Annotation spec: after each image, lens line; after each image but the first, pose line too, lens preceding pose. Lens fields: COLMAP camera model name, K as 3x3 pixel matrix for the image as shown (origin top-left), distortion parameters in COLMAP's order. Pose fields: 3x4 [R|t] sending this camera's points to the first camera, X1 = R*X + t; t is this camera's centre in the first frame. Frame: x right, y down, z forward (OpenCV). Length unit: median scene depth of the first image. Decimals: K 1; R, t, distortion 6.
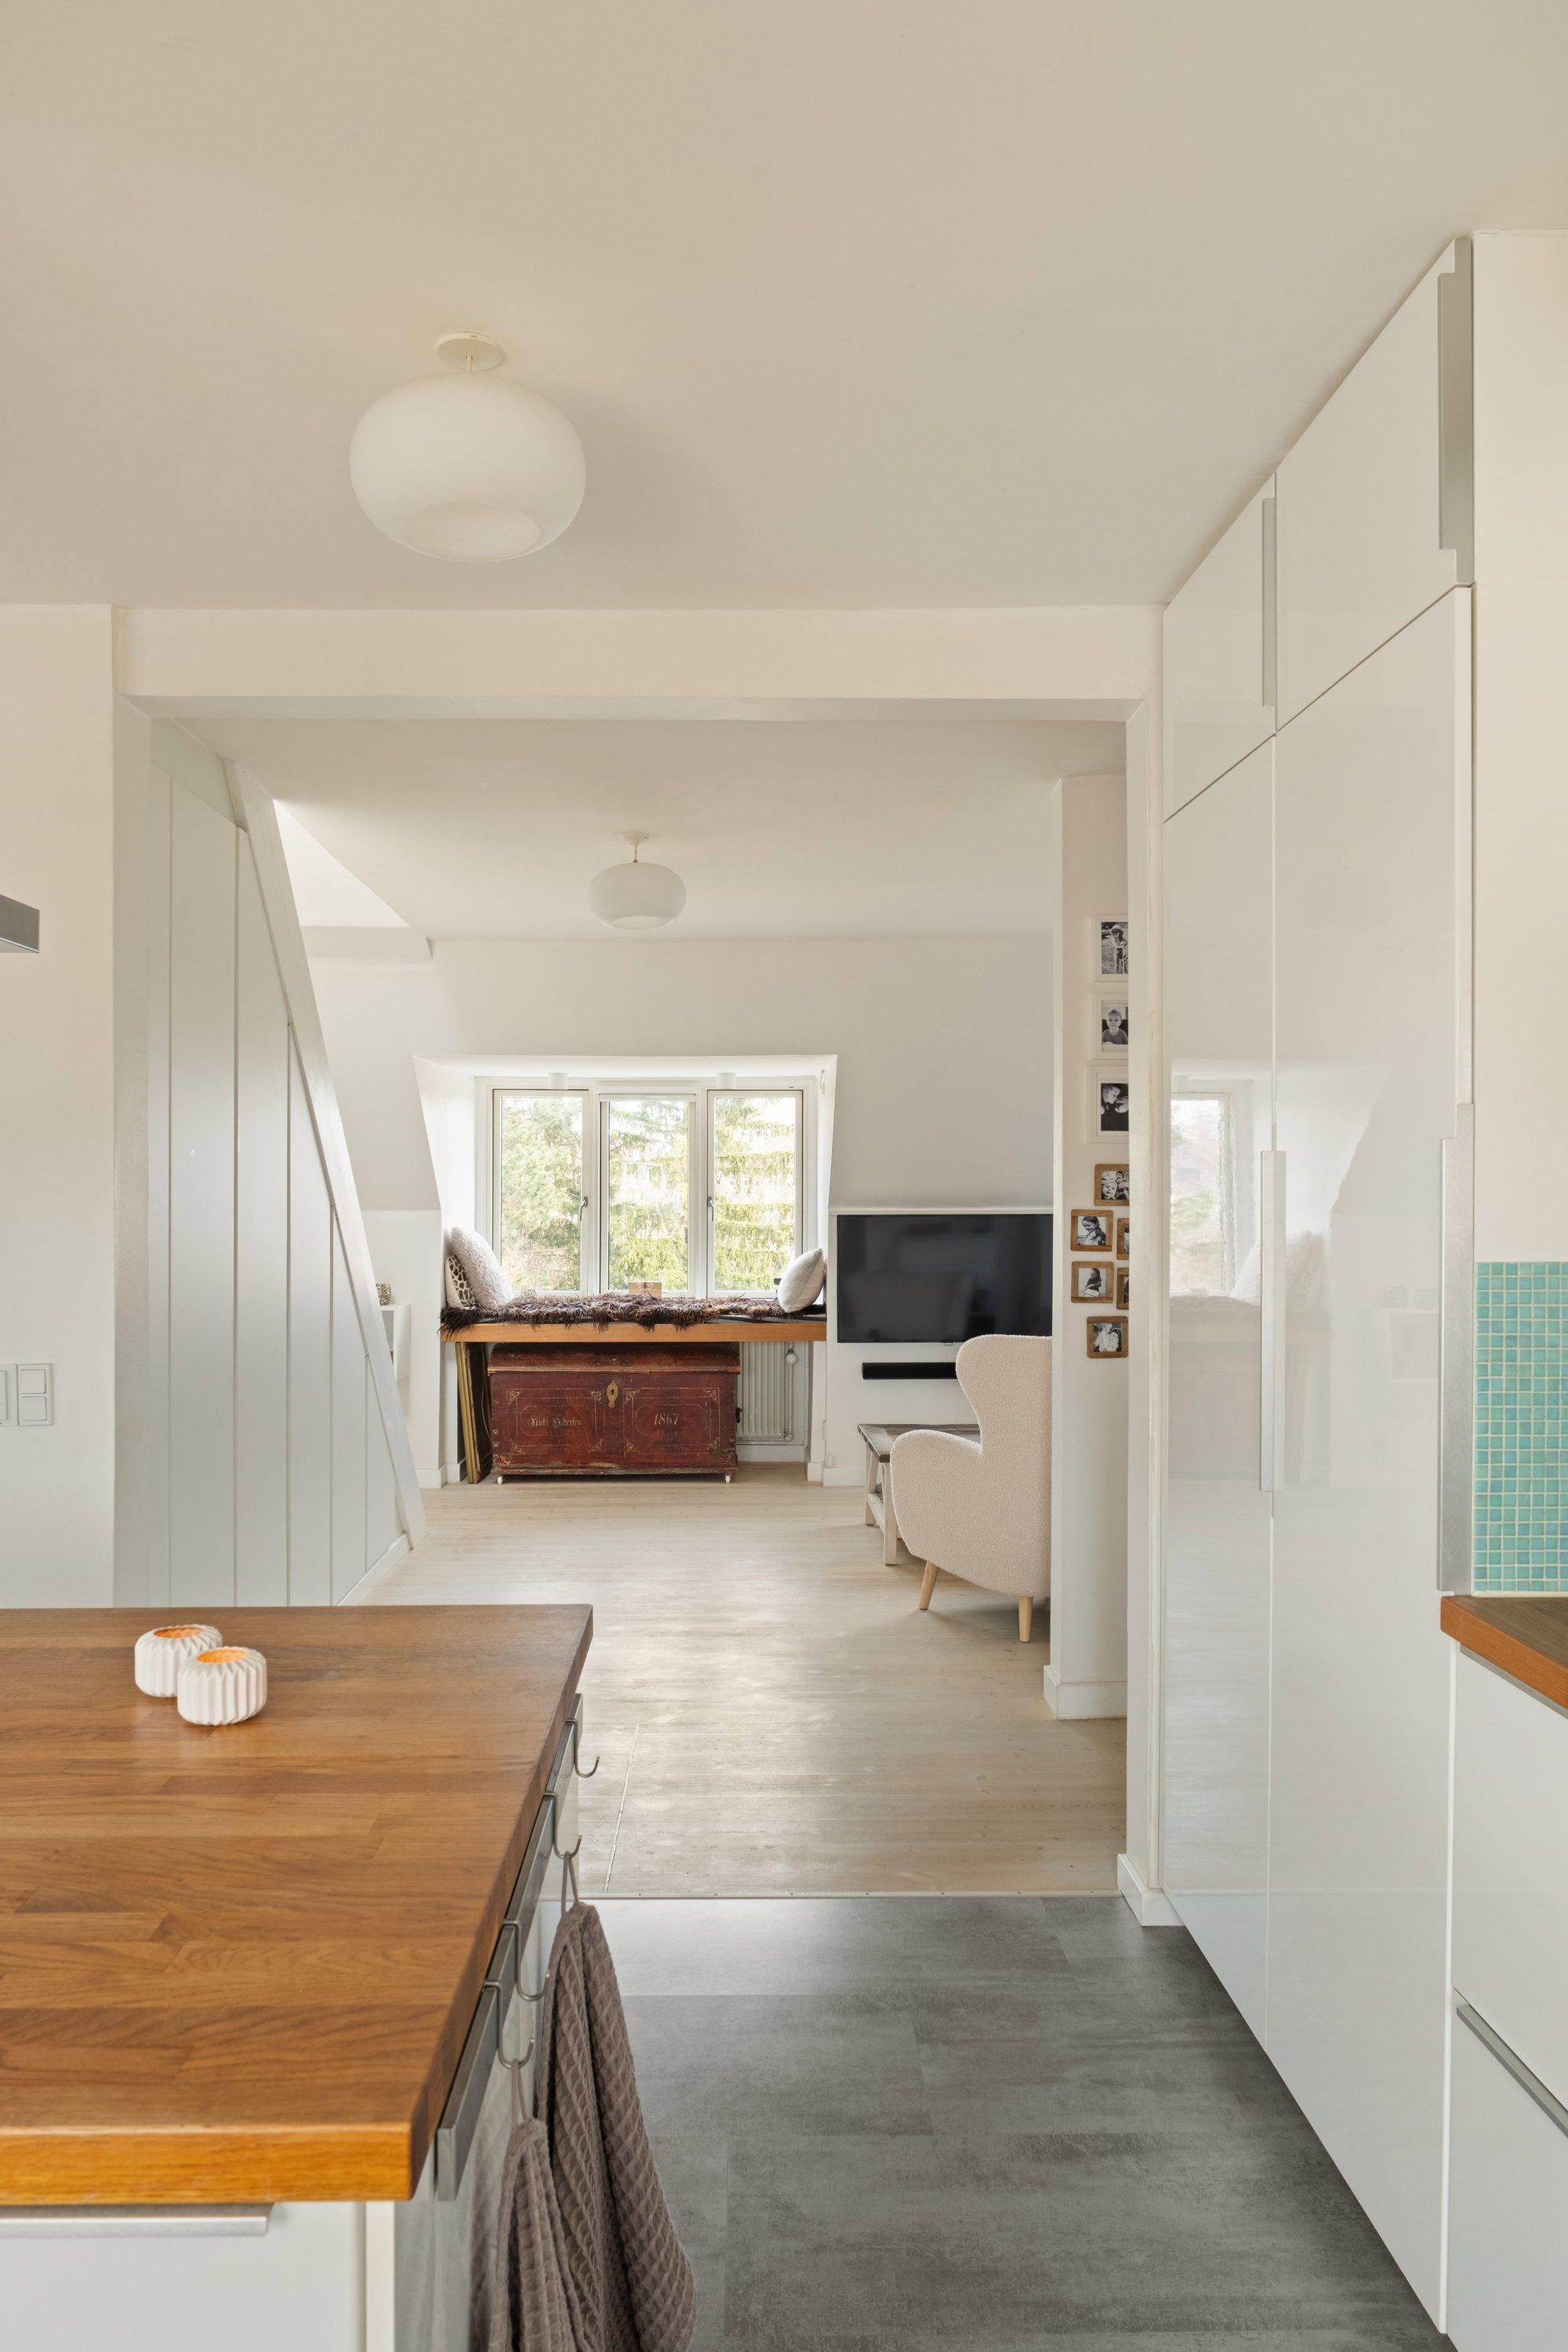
lens RADIAL K [[1624.0, 0, 780.9], [0, 1624.0, 1178.9], [0, 0, 1]] dist [-0.011853, -0.001553]
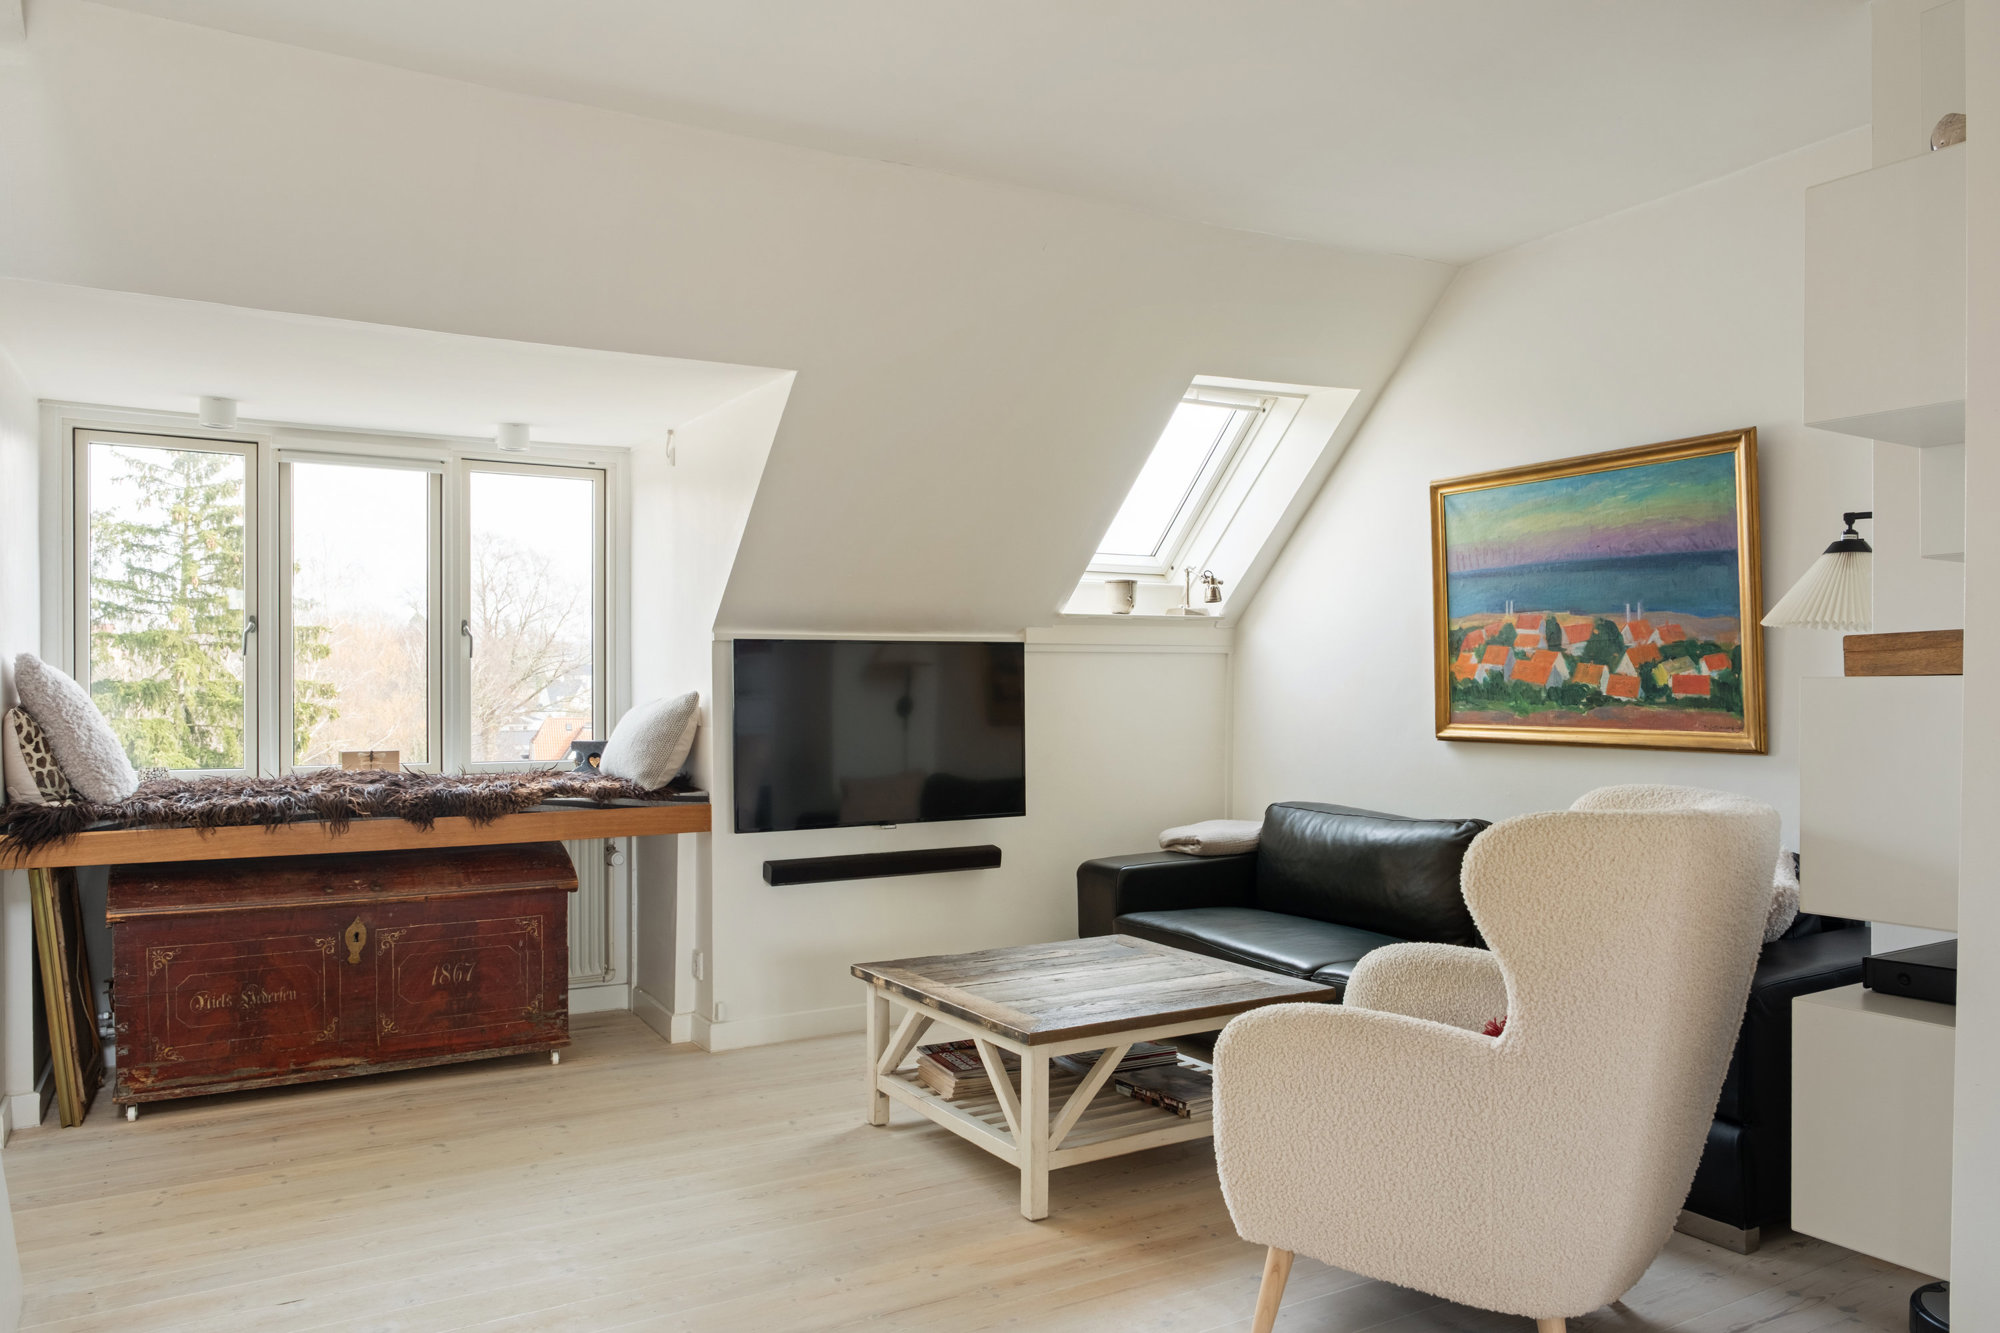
lens RADIAL K [[1381.0, 0, 1001.5], [0, 1381.0, 676.1], [0, 0, 1]] dist [-0.011853, -0.001553]
pose [[0.876548, 0.001361, 0.481312, -0.138599], [-0.004384, 0.999977, 0.005157, 0.033052], [-0.481294, -0.006630, 0.876534, 0.449257]]
